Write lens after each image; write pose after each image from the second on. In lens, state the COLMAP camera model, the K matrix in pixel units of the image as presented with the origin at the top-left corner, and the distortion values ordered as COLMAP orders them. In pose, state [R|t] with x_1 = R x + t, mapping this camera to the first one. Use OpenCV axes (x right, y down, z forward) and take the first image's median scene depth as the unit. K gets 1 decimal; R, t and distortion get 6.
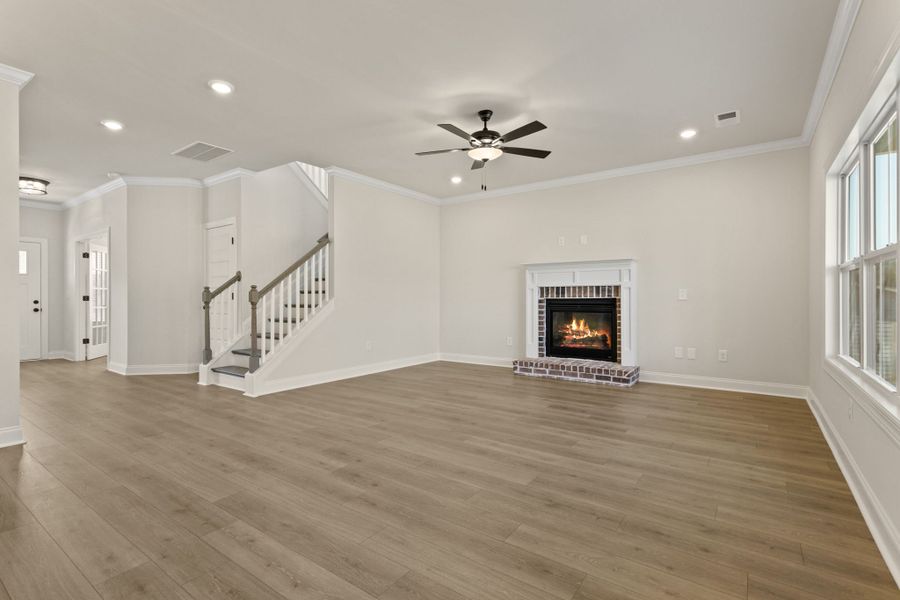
lens RADIAL K [[428.0, 0, 444.1], [0, 428.0, 300.5], [0, 0, 1]] dist [0.011257, -0.000043]
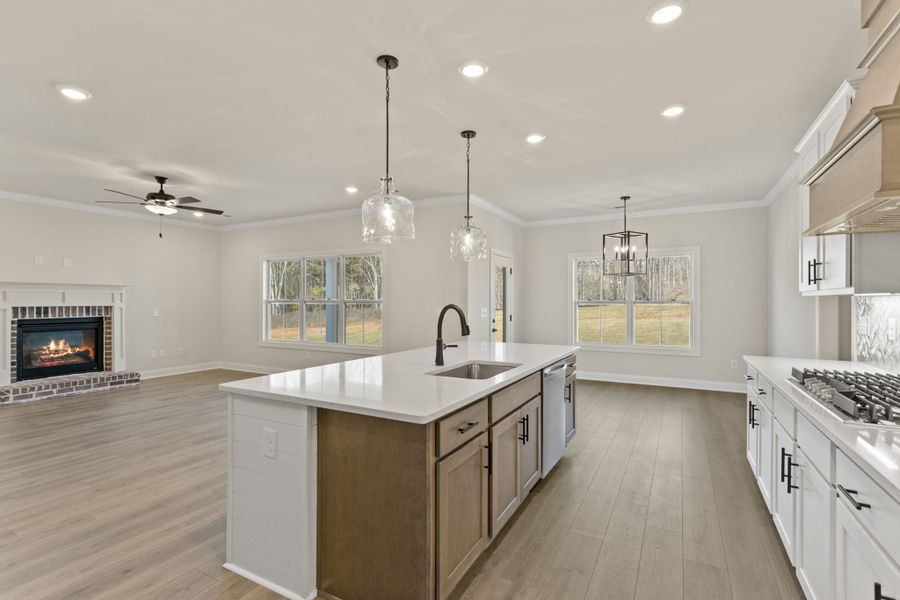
lens RADIAL K [[428.0, 0, 441.1], [0, 428.0, 299.5], [0, 0, 1]] dist [0.011257, -0.000043]
pose [[-0.119935, 0.005776, 0.992765, -0.905924], [0.004275, 0.999977, -0.005301, -0.043297], [-0.992773, 0.003609, -0.119957, 0.223808]]
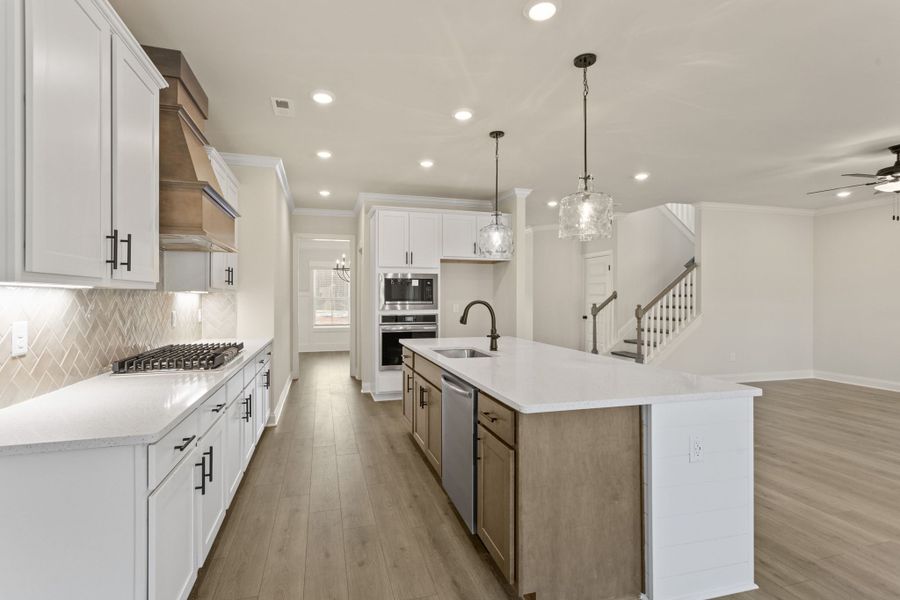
lens RADIAL K [[428.0, 0, 442.4], [0, 428.0, 297.5], [0, 0, 1]] dist [0.011257, -0.000043]
pose [[0.785723, 0.001322, -0.618577, -0.085348], [-0.006188, 0.999964, -0.005723, -0.039172], [0.618548, 0.008324, 0.785703, -0.358247]]
